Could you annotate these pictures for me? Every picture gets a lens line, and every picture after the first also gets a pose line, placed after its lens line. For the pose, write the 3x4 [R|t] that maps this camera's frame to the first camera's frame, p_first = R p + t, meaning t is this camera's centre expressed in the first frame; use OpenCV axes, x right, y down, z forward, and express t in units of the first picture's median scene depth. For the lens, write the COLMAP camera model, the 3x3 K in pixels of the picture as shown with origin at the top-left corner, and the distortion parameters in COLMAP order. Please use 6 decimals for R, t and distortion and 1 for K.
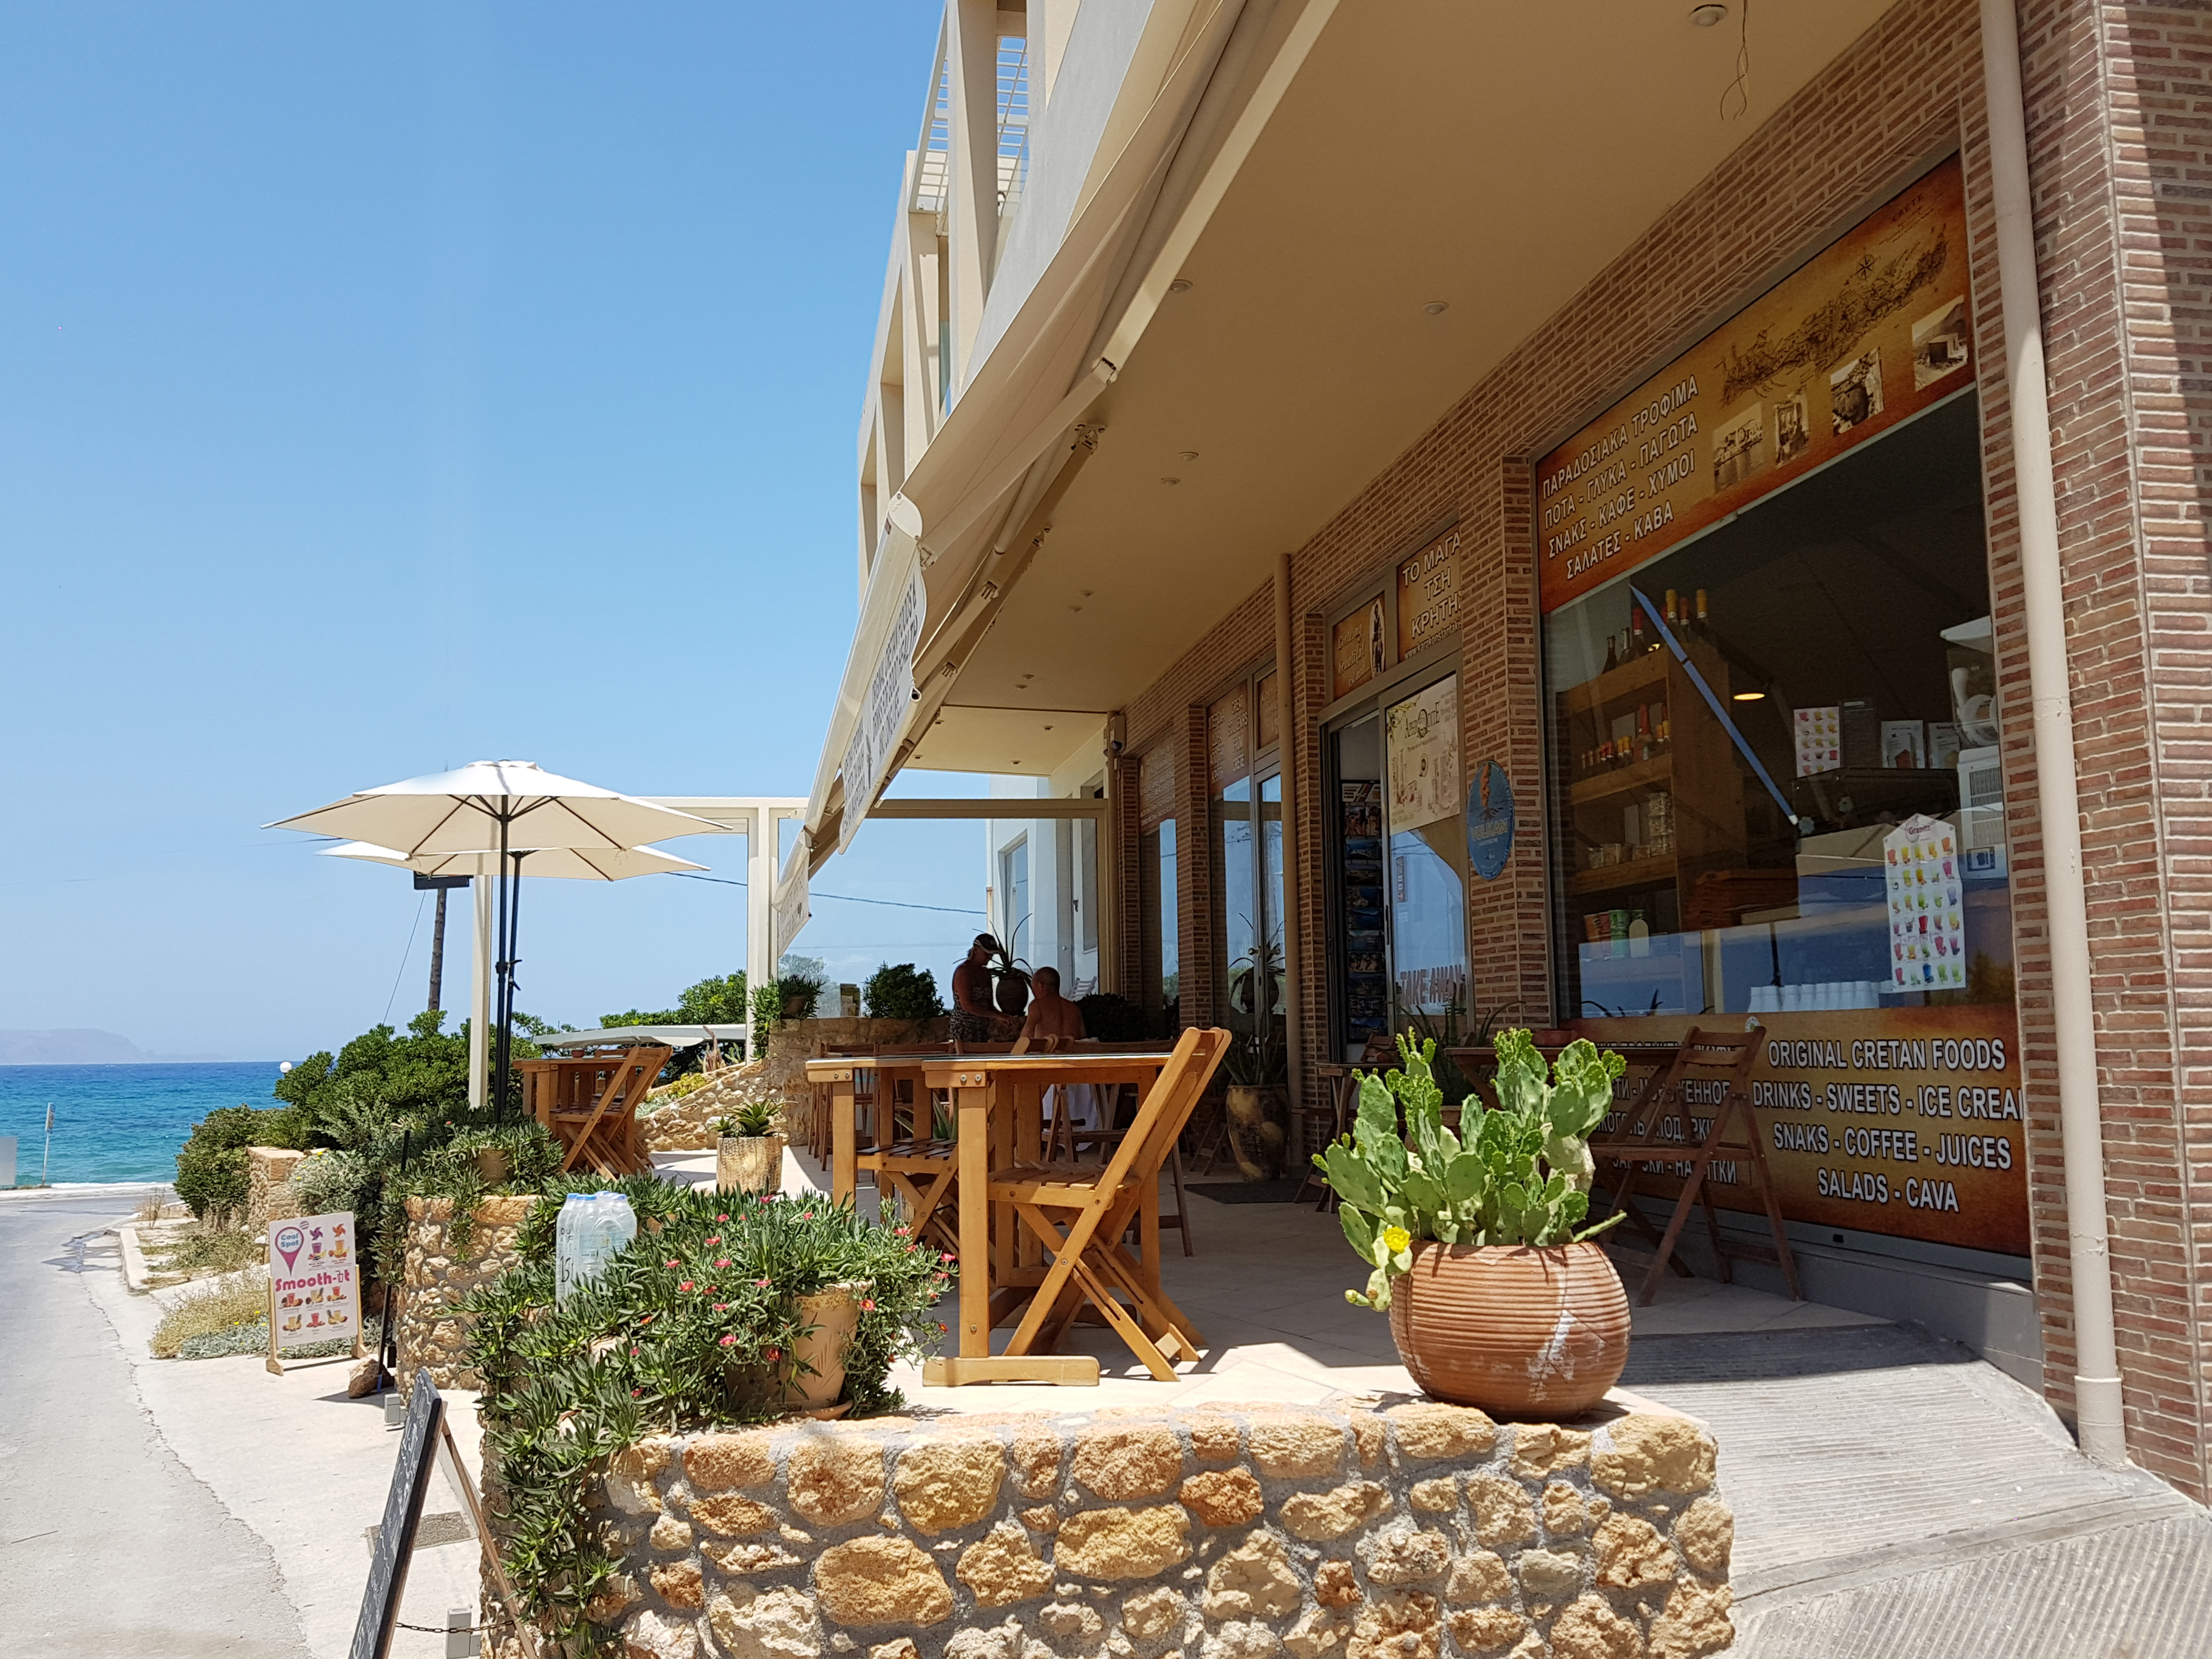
lens RADIAL K [[1714.6, 0, 1094.5], [0, 1714.6, 841.1], [0, 0, 1]] dist [0.163720, -0.270455]
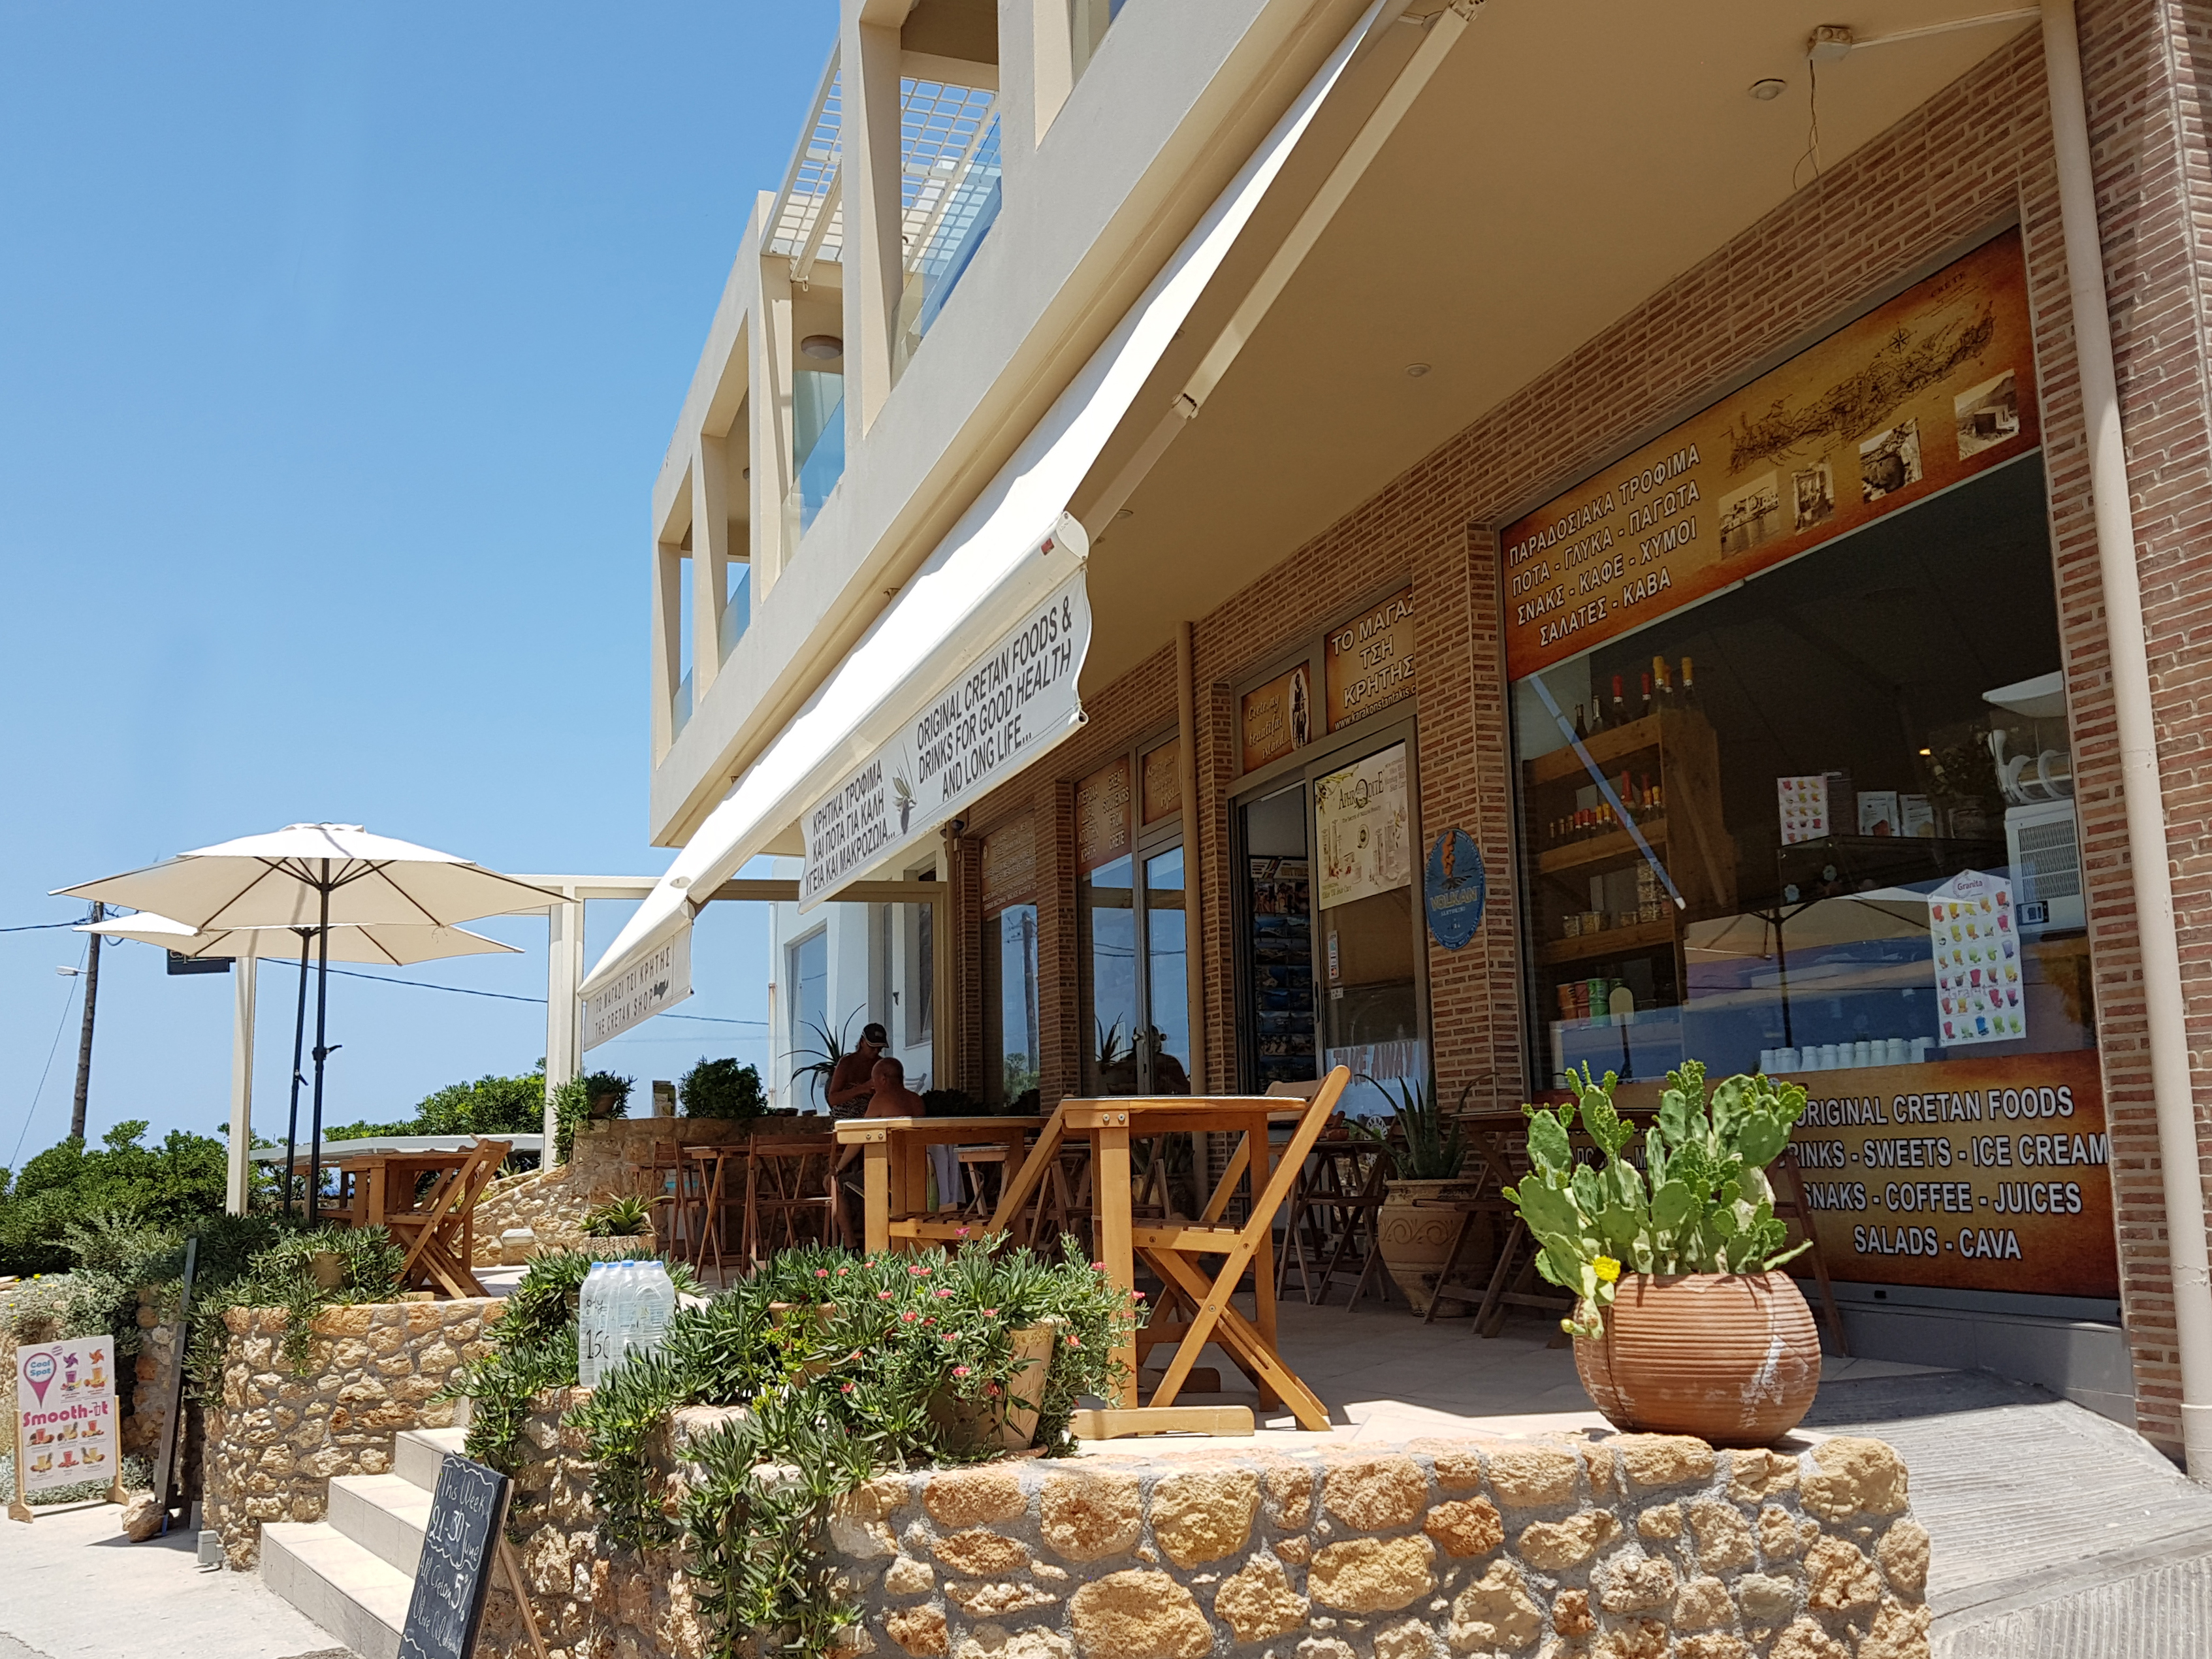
lens RADIAL K [[1843.4, 0, 1047.5], [0, 1843.4, 870.2], [0, 0, 1]] dist [0.153504, -0.246425]
pose [[0.992565, 0.013398, 0.120977, -0.200384], [-0.008373, 0.999084, -0.041954, 0.036176], [-0.121428, 0.040629, 0.991768, -0.024414]]
